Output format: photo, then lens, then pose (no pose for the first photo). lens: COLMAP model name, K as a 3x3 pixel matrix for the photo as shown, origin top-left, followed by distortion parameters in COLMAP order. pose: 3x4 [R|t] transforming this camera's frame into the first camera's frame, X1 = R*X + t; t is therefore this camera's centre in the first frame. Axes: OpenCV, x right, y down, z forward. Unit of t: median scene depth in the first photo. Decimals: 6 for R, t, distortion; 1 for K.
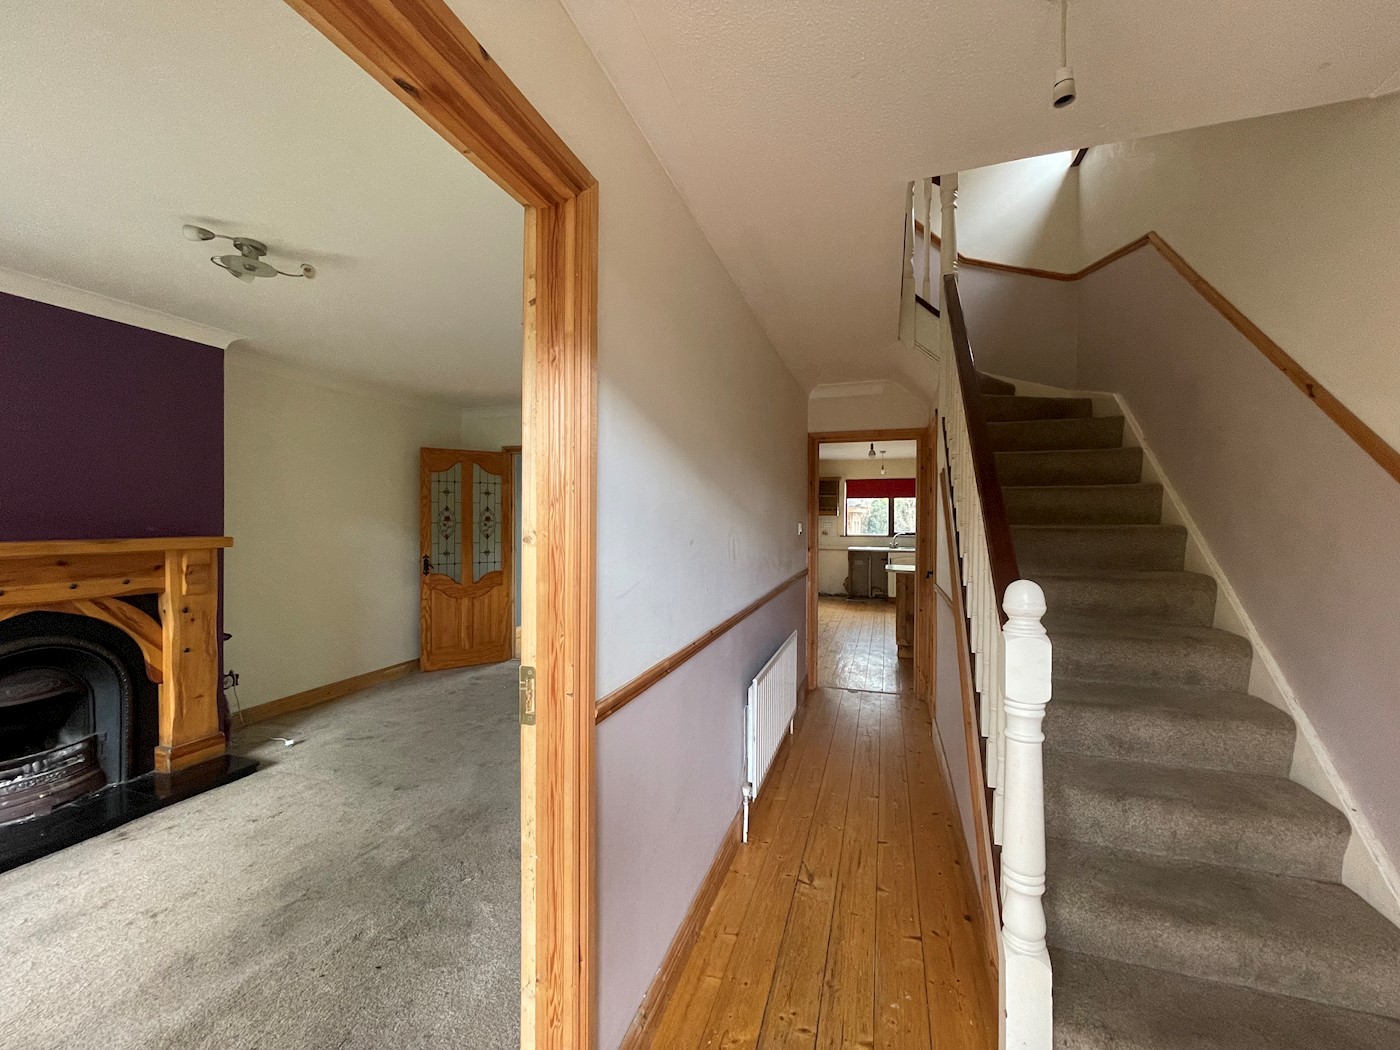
lens RADIAL K [[564.6, 0, 696.5], [0, 564.6, 525.8], [0, 0, 1]] dist [0.001629, -0.000331]
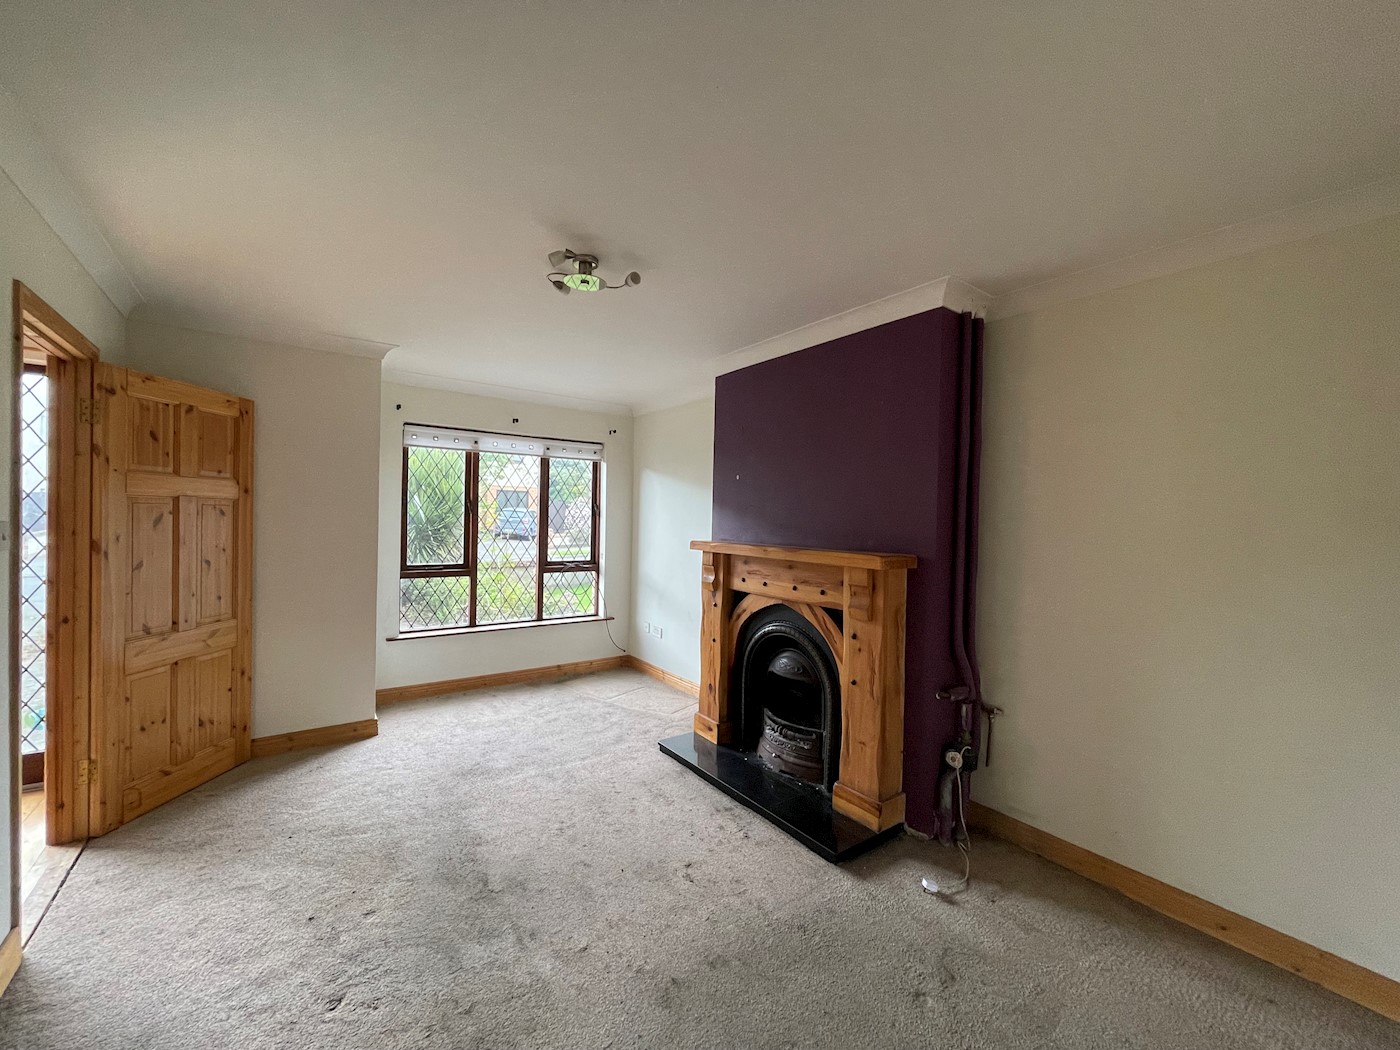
lens RADIAL K [[565.8, 0, 696.5], [0, 565.8, 524.7], [0, 0, 1]] dist [-0.007165, 0.004669]
pose [[-0.582090, -0.006225, -0.813100, -0.049908], [-0.032779, 0.999337, 0.015815, -0.028692], [0.812463, 0.035858, -0.581909, 1.293886]]
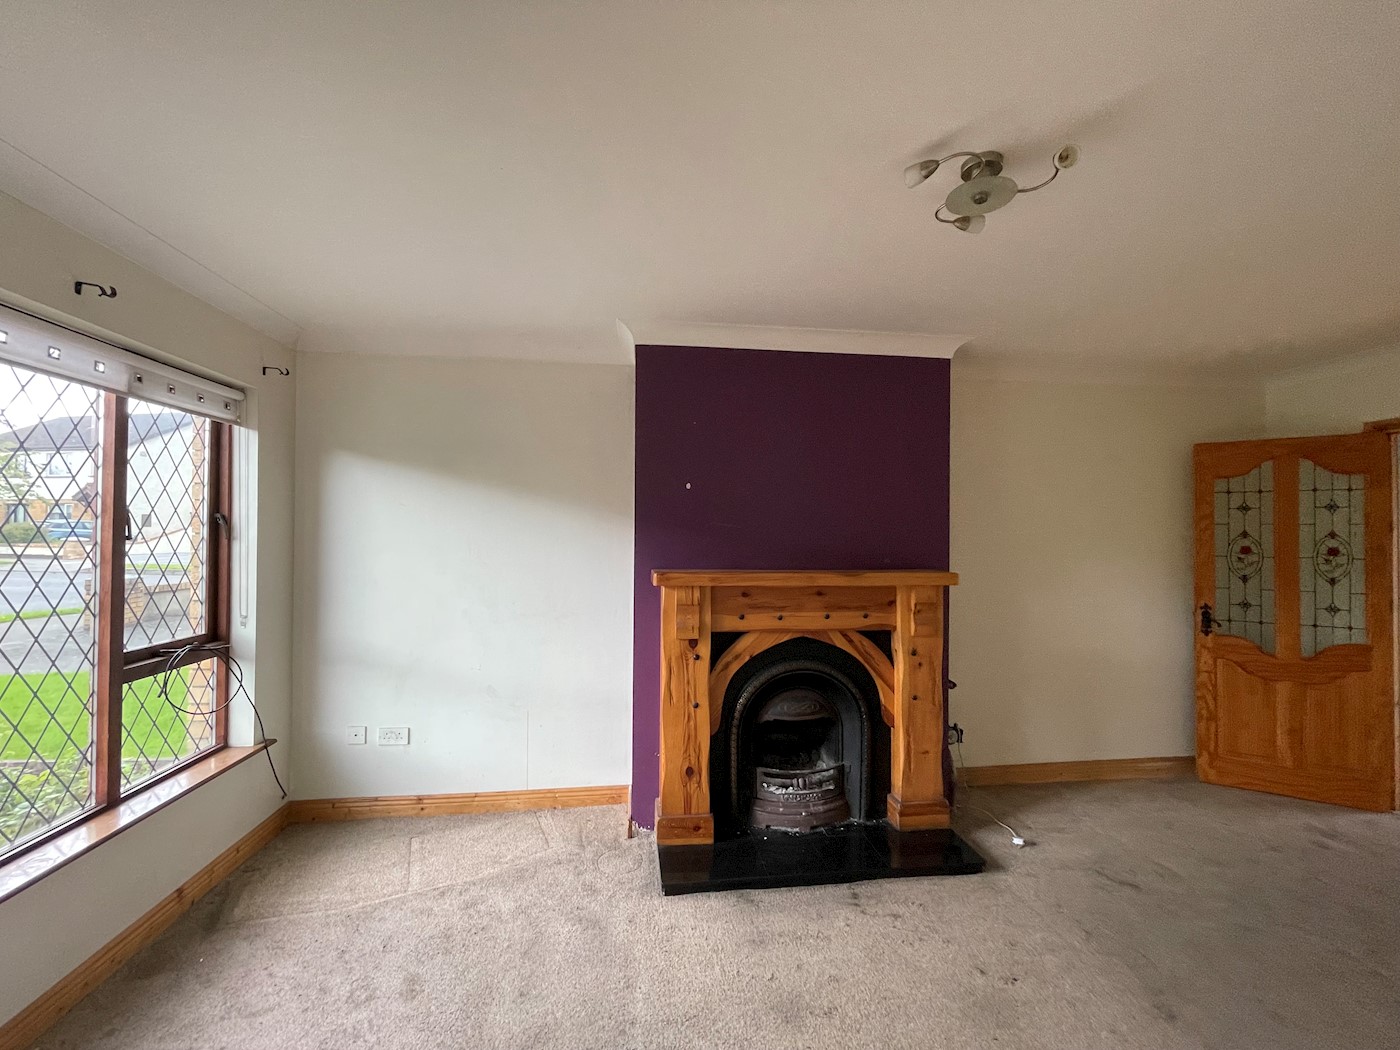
lens RADIAL K [[565.8, 0, 696.5], [0, 565.8, 524.7], [0, 0, 1]] dist [-0.007165, 0.004669]
pose [[0.436618, -0.018136, -0.899464, -0.237519], [-0.015166, 0.999506, -0.027515, -0.024663], [0.899519, 0.025655, 0.436128, 0.286187]]
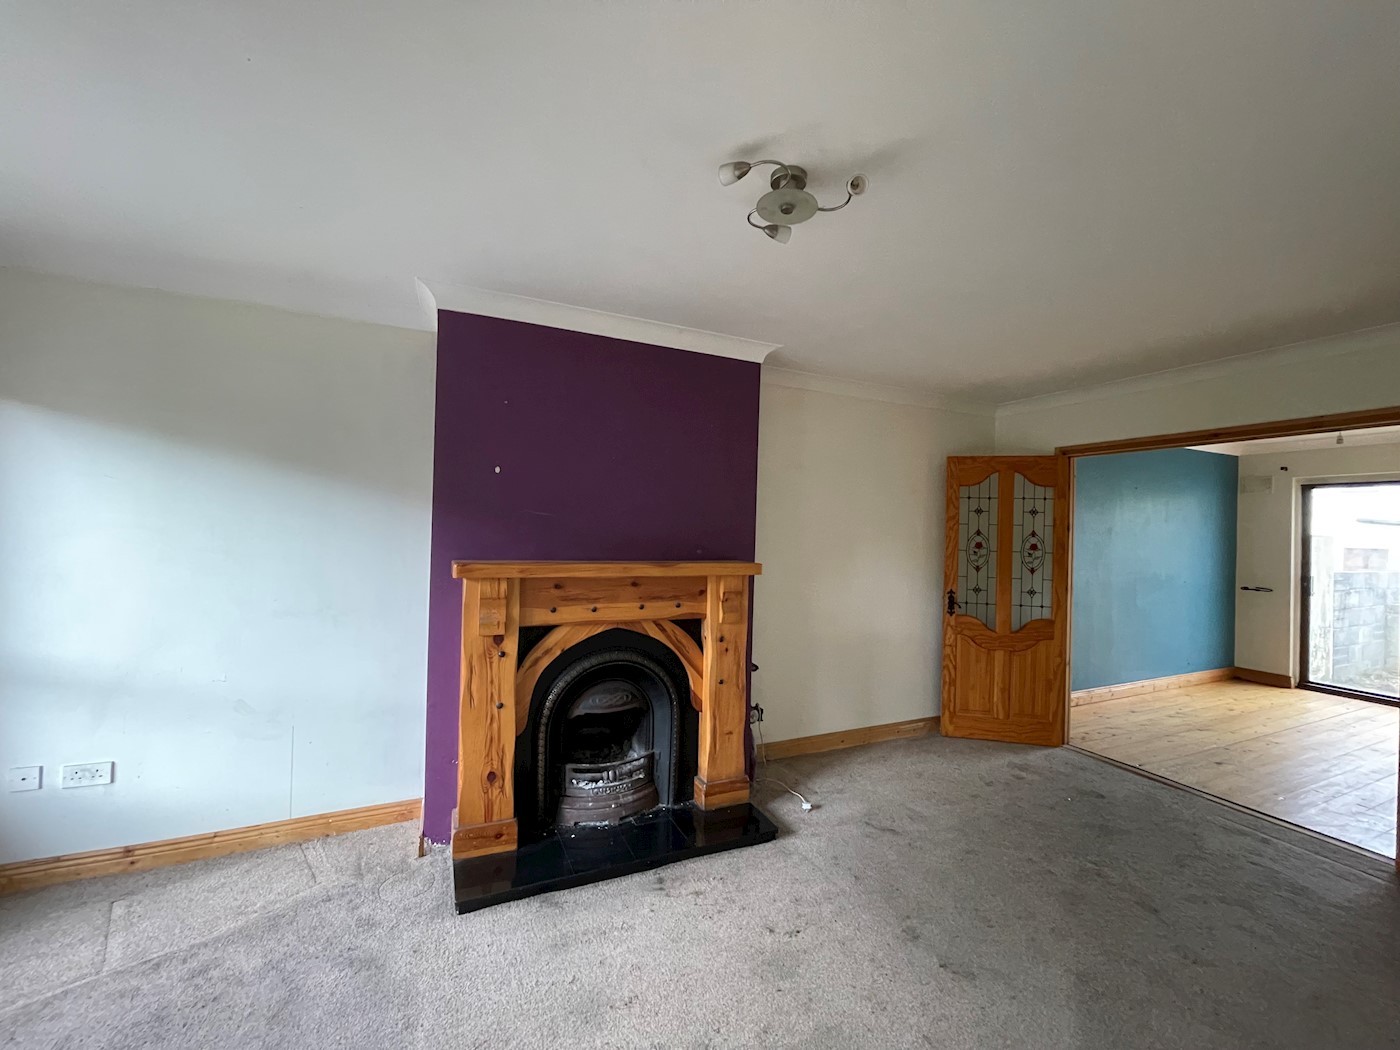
lens RADIAL K [[564.6, 0, 696.5], [0, 564.6, 525.8], [0, 0, 1]] dist [0.001629, -0.000331]
pose [[0.687511, 0.008595, -0.726123, -0.243910], [-0.031224, 0.999355, -0.017735, -0.023193], [0.725502, 0.034865, 0.687336, 0.309031]]
